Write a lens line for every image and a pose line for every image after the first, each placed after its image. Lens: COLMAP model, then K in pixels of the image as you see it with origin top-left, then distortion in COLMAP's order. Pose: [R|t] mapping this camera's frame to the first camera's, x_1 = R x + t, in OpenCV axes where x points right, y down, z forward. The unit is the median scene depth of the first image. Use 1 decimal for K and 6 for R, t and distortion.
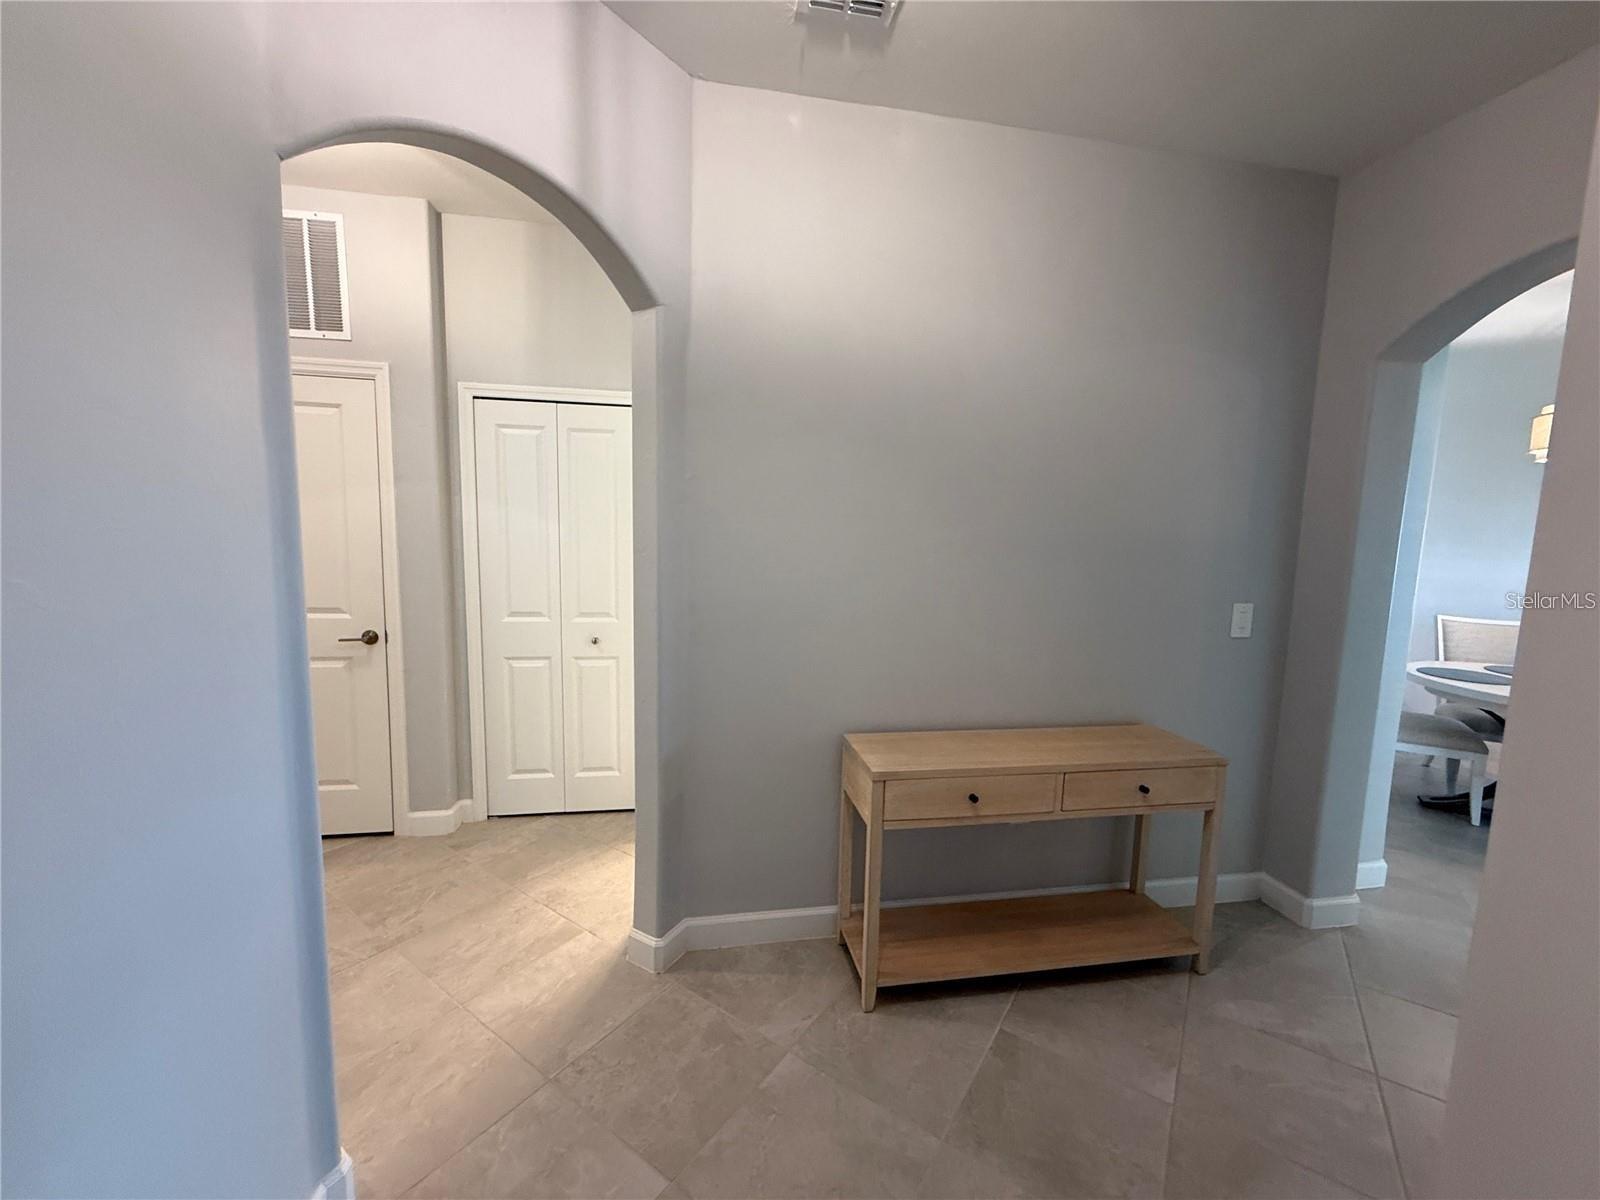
lens RADIAL K [[640.5, 0, 794.1], [0, 640.5, 602.4], [0, 0, 1]] dist [0.000757, -0.000269]
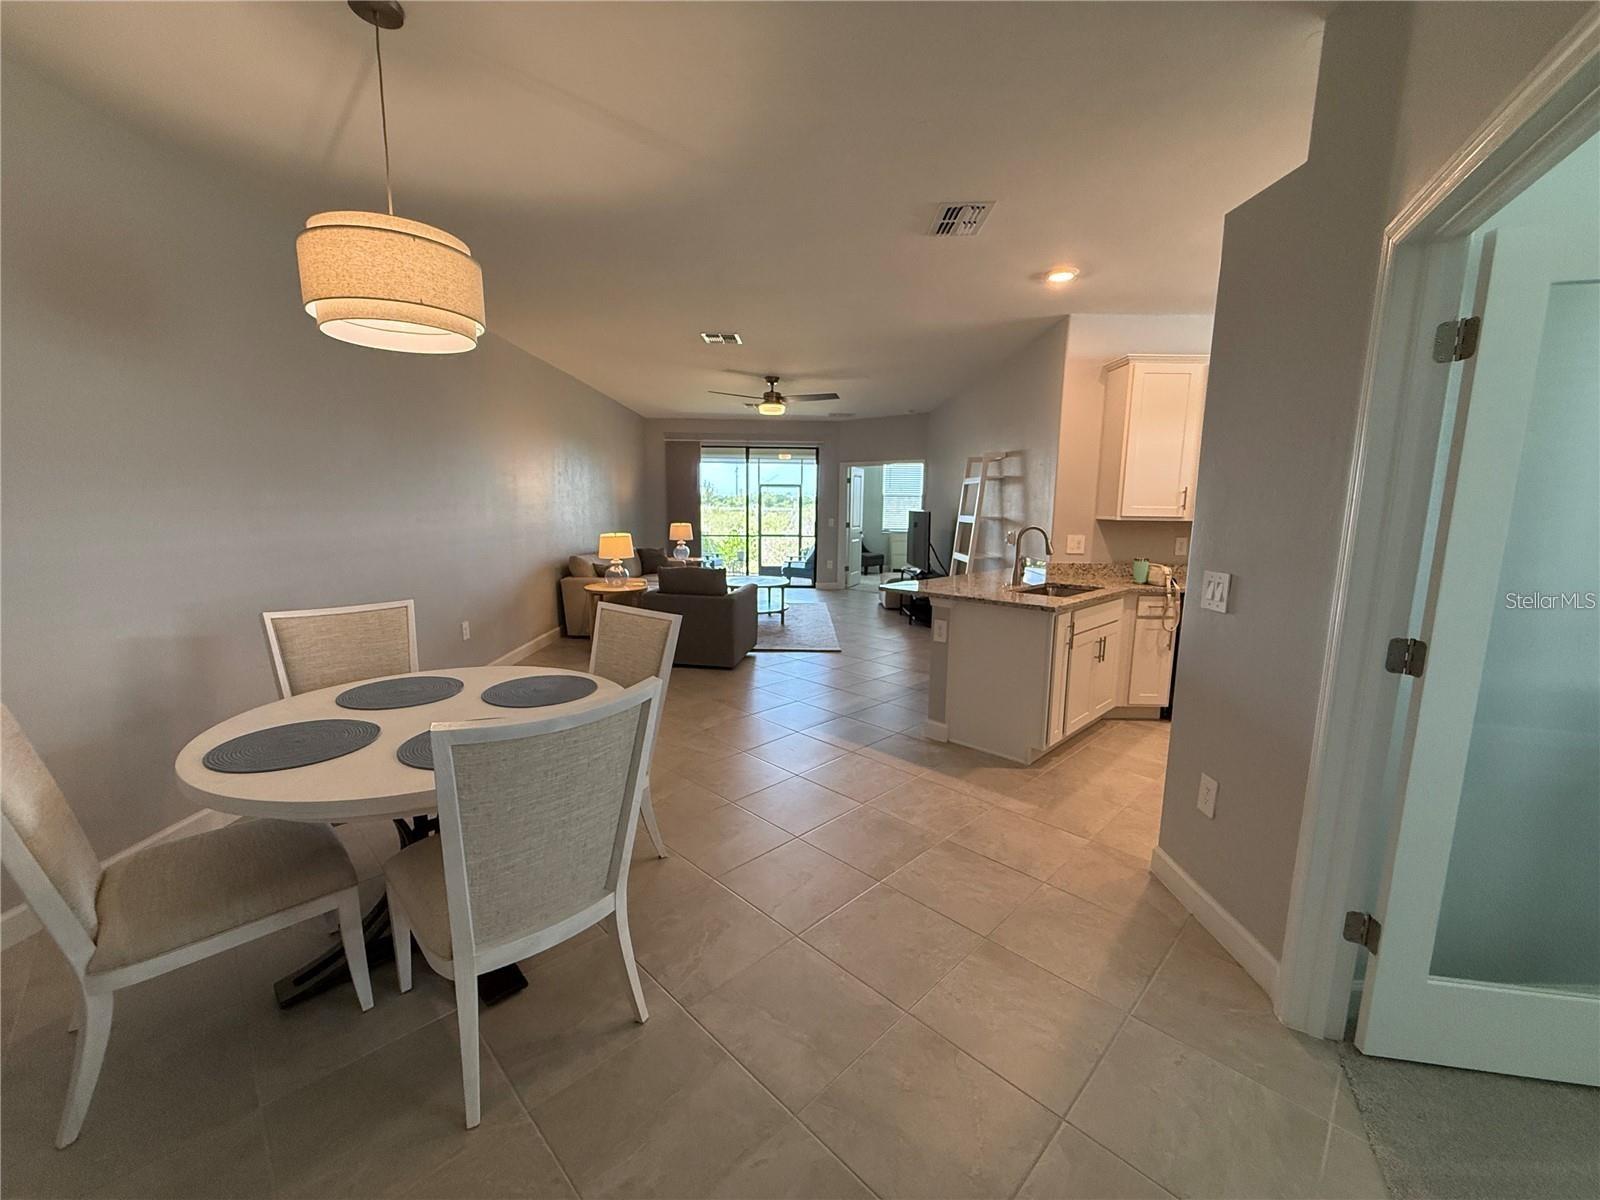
lens RADIAL K [[640.5, 0, 794.1], [0, 640.5, 602.4], [0, 0, 1]] dist [0.000757, -0.000269]
pose [[0.184784, -0.166996, 0.968487, 0.539455], [0.099562, 0.983568, 0.150601, -0.030260], [-0.977723, 0.068596, 0.198375, 0.418932]]
